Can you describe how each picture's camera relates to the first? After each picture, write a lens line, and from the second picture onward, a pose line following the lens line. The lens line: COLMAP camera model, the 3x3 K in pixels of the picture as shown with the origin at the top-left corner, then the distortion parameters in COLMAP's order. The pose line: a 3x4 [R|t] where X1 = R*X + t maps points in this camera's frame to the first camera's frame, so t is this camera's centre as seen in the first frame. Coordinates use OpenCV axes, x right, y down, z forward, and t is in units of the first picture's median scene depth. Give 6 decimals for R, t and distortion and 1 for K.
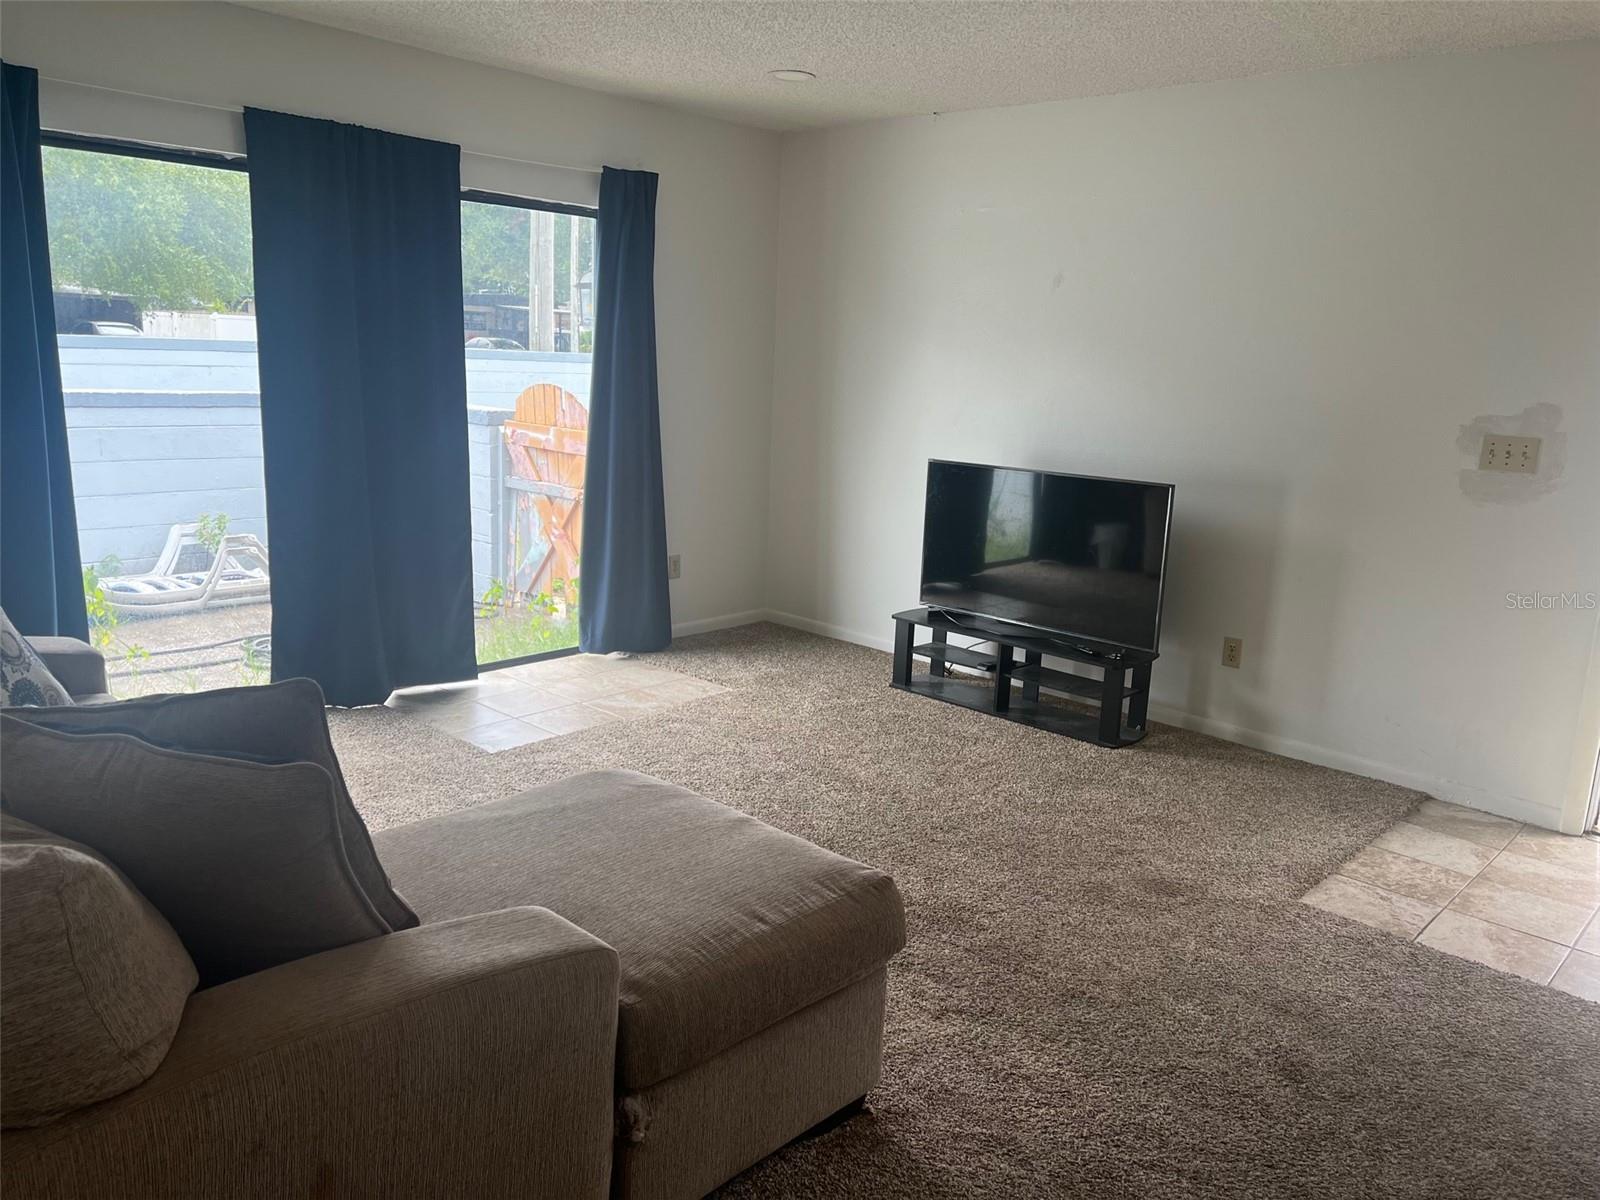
lens RADIAL K [[1206.1, 0, 785.4], [0, 1206.1, 560.9], [0, 0, 1]] dist [0.033186, -0.022376]
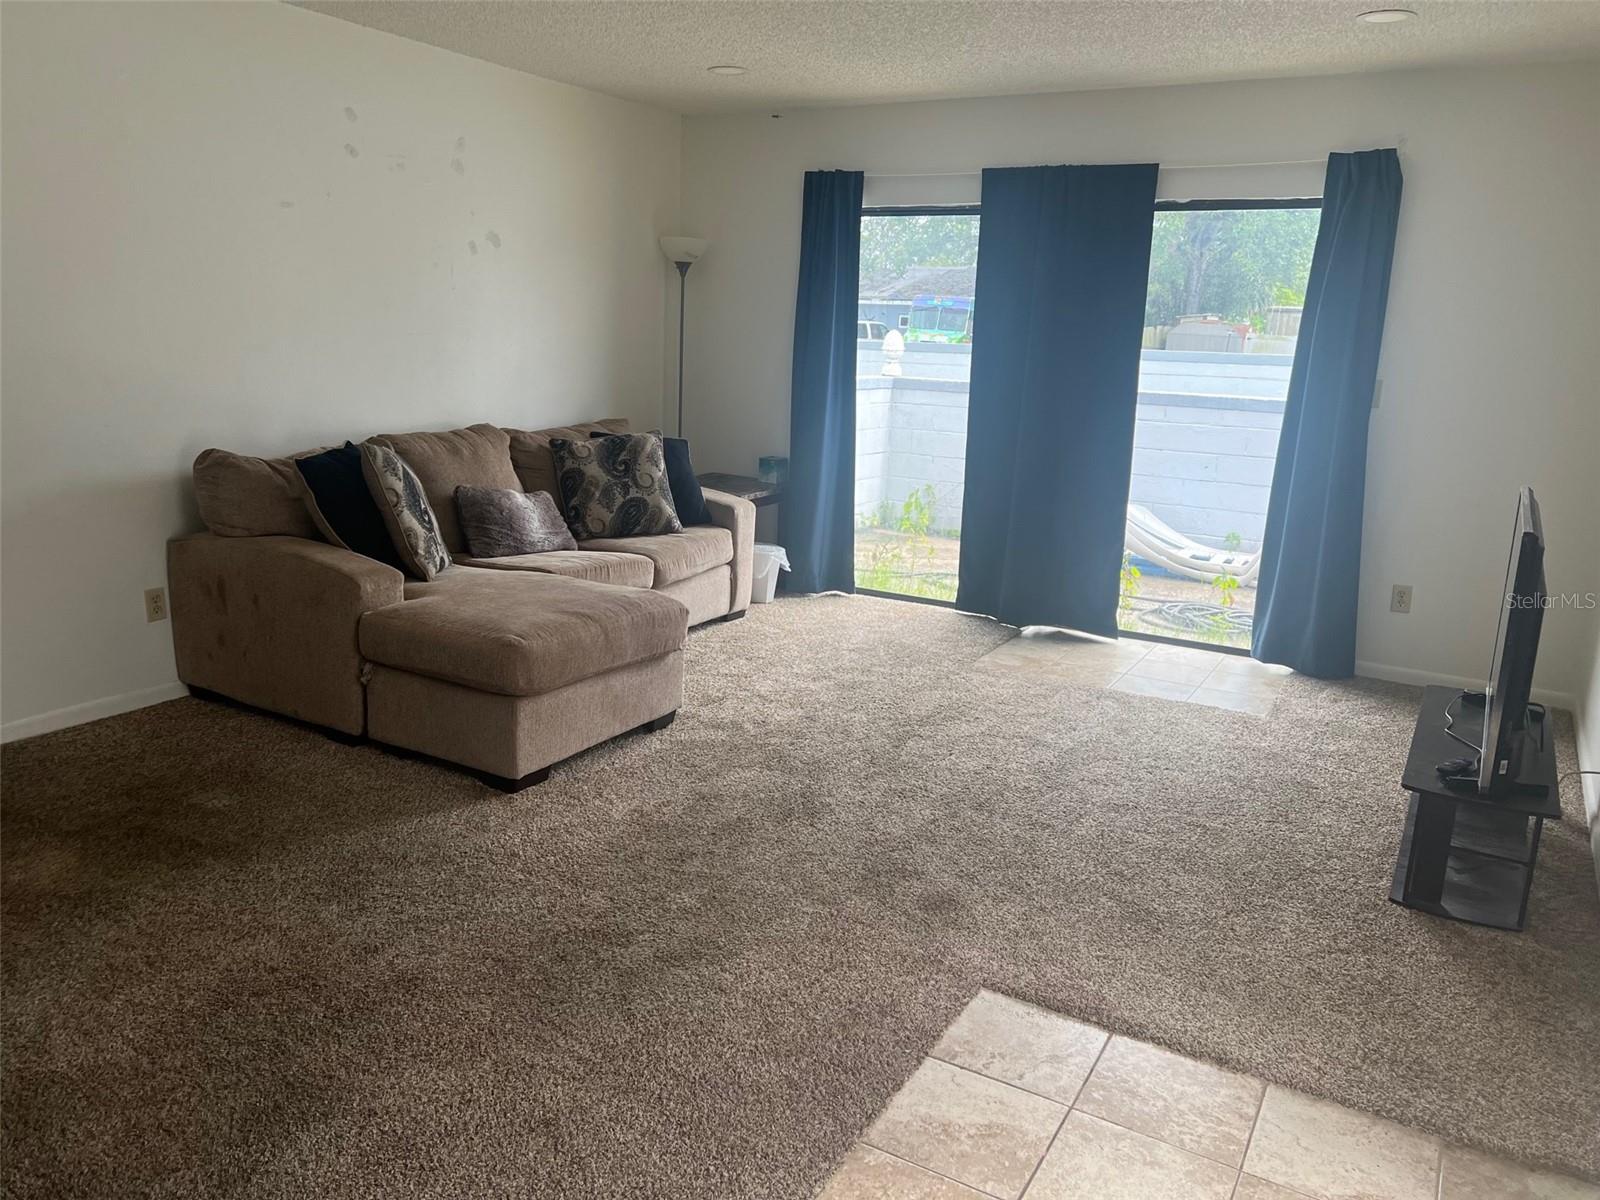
lens RADIAL K [[1206.1, 0, 796.3], [0, 1206.1, 600.2], [0, 0, 1]] dist [0.033186, -0.022376]
pose [[0.214857, 0.183254, -0.959299, 0.800719], [-0.194904, 0.970526, 0.141745, -0.042090], [0.957000, 0.156516, 0.244241, 0.460360]]
